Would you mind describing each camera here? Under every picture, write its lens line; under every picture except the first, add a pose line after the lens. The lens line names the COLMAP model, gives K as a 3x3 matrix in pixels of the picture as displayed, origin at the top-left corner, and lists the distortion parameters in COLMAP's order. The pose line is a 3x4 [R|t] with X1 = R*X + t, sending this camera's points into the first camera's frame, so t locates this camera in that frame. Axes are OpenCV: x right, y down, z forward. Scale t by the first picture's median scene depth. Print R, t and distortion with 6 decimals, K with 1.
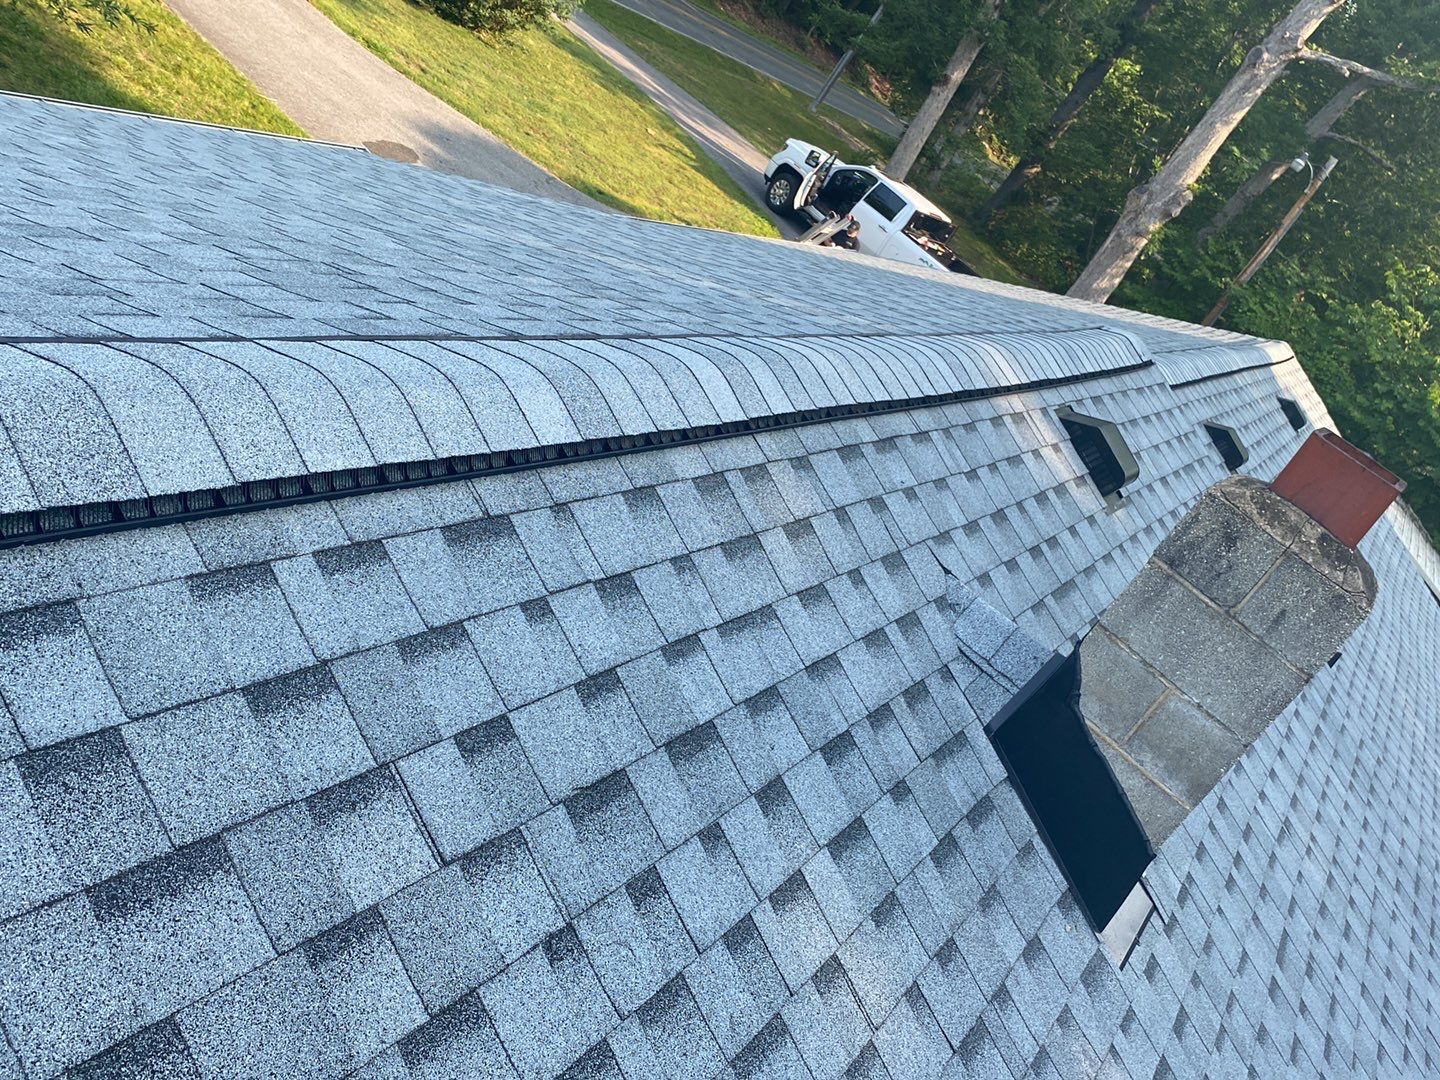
lens RADIAL K [[1385.3, 0, 706.8], [0, 1385.3, 522.5], [0, 0, 1]] dist [0.025622, 0.000000]
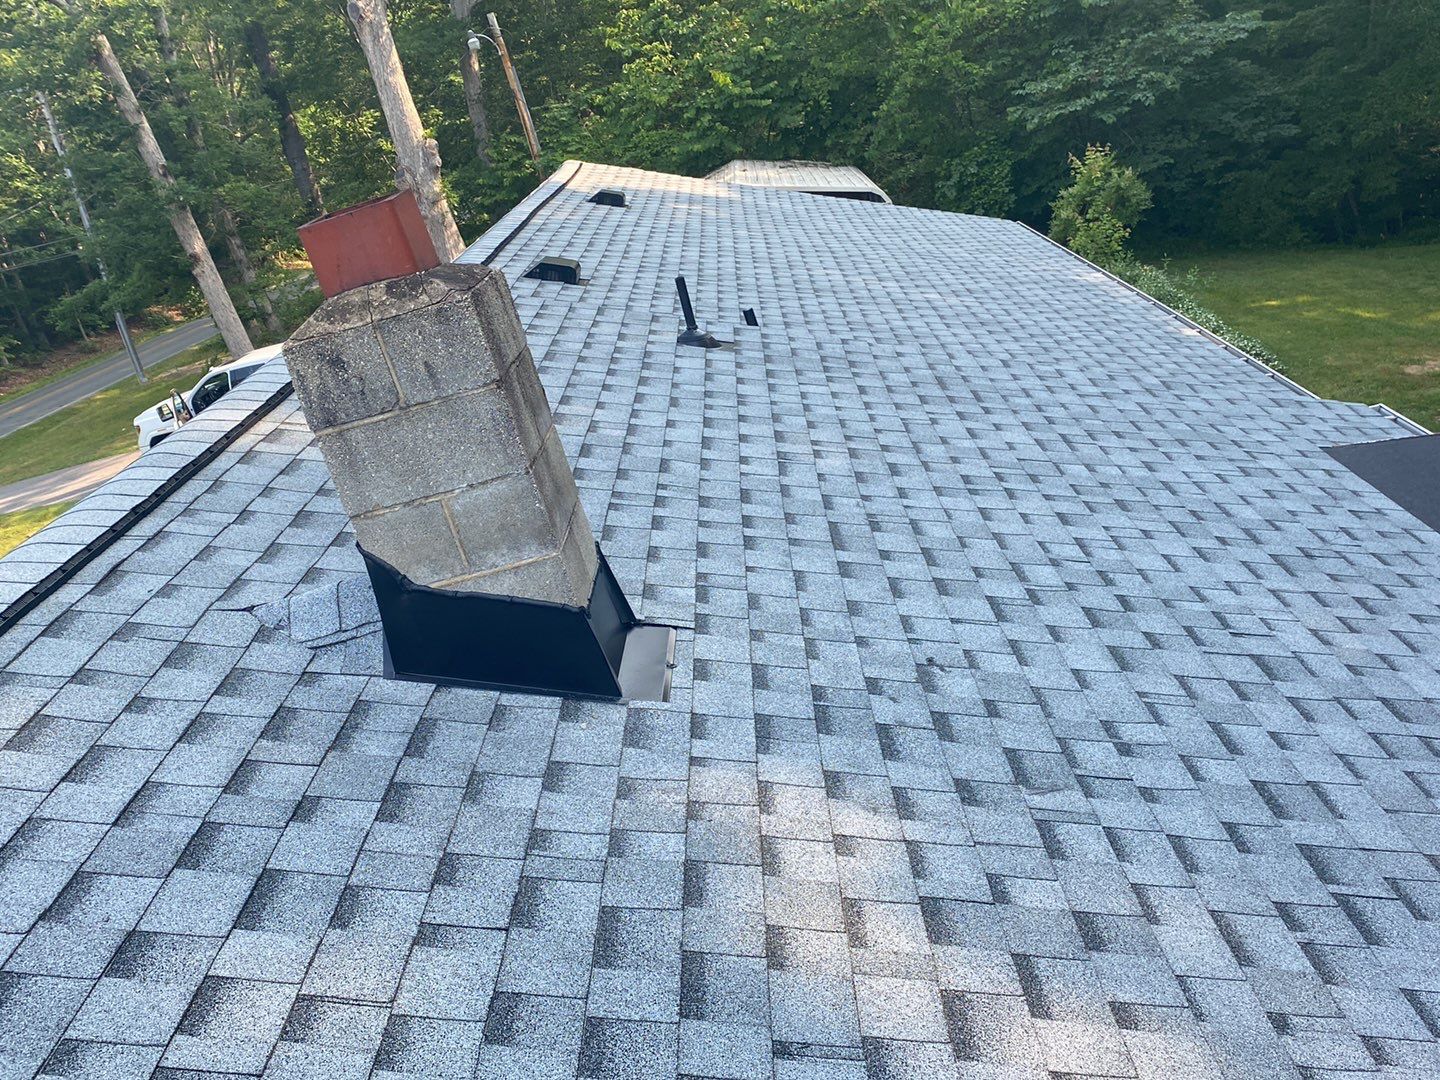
lens RADIAL K [[1385.3, 0, 733.5], [0, 1385.3, 533.9], [0, 0, 1]] dist [0.025622, 0.000000]
pose [[0.553207, -0.810683, 0.191718, 0.041891], [0.816593, 0.573237, 0.067642, 0.041041], [-0.164736, 0.119135, 0.979116, 0.004320]]
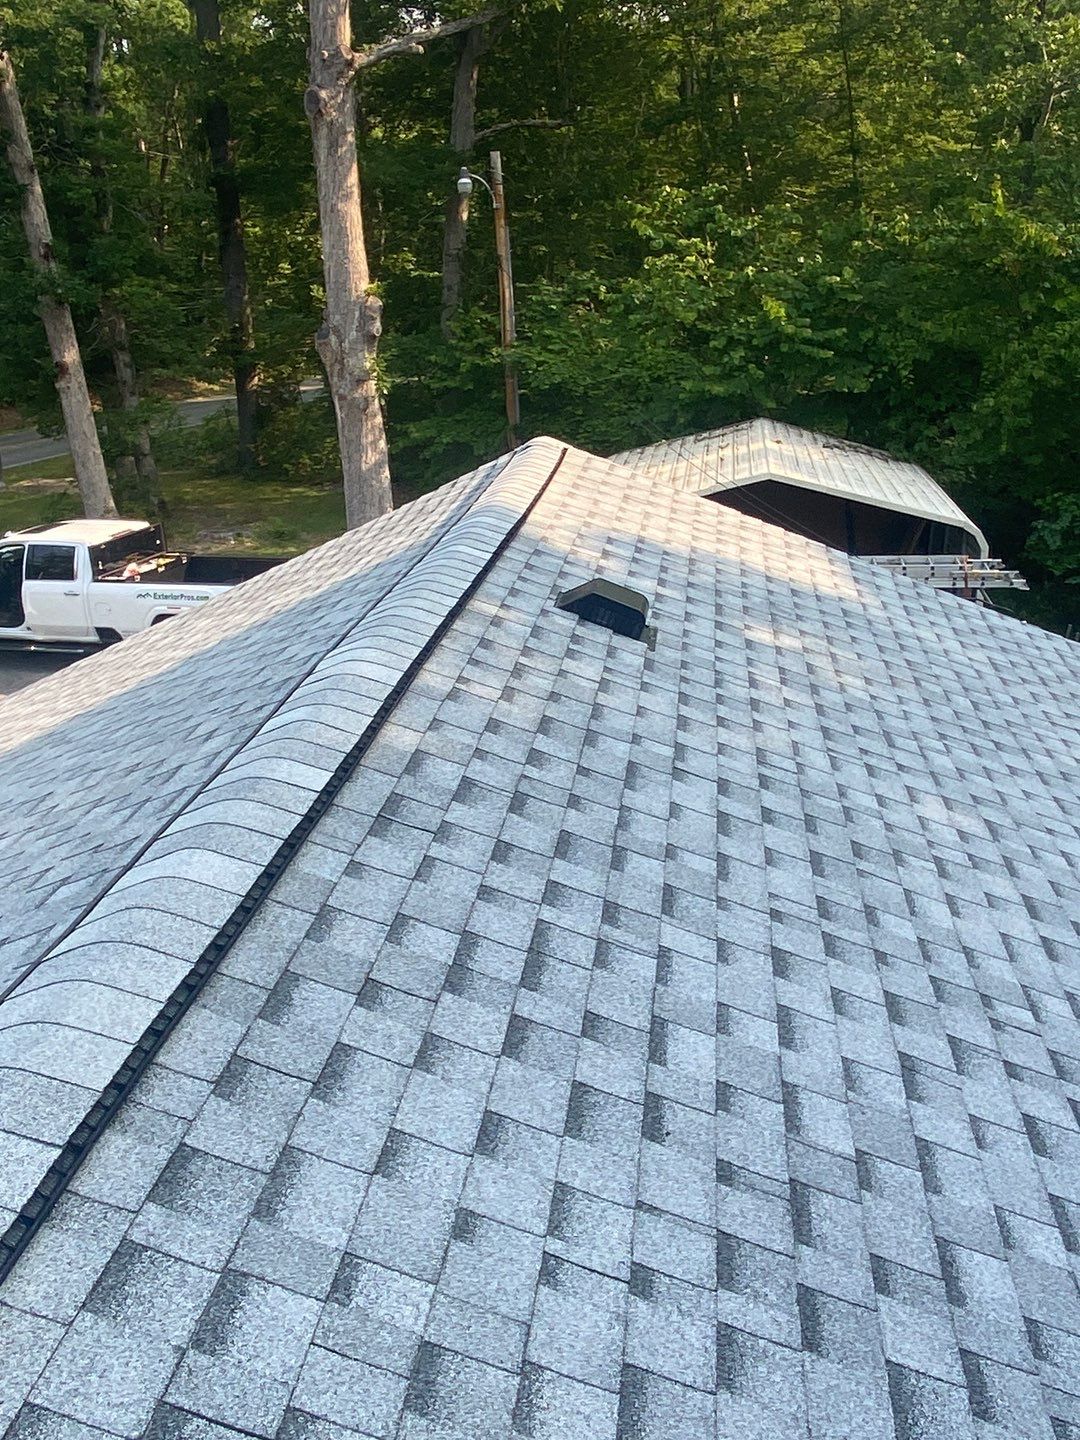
lens RADIAL K [[1177.6, 0, 548.5], [0, 1177.6, 676.5], [0, 0, 1]] dist [0.043528, 0.002801]
pose [[0.744462, -0.652070, 0.143464, 0.190858], [0.652346, 0.756155, 0.051714, -0.051260], [-0.142203, 0.055089, 0.988303, 0.359993]]
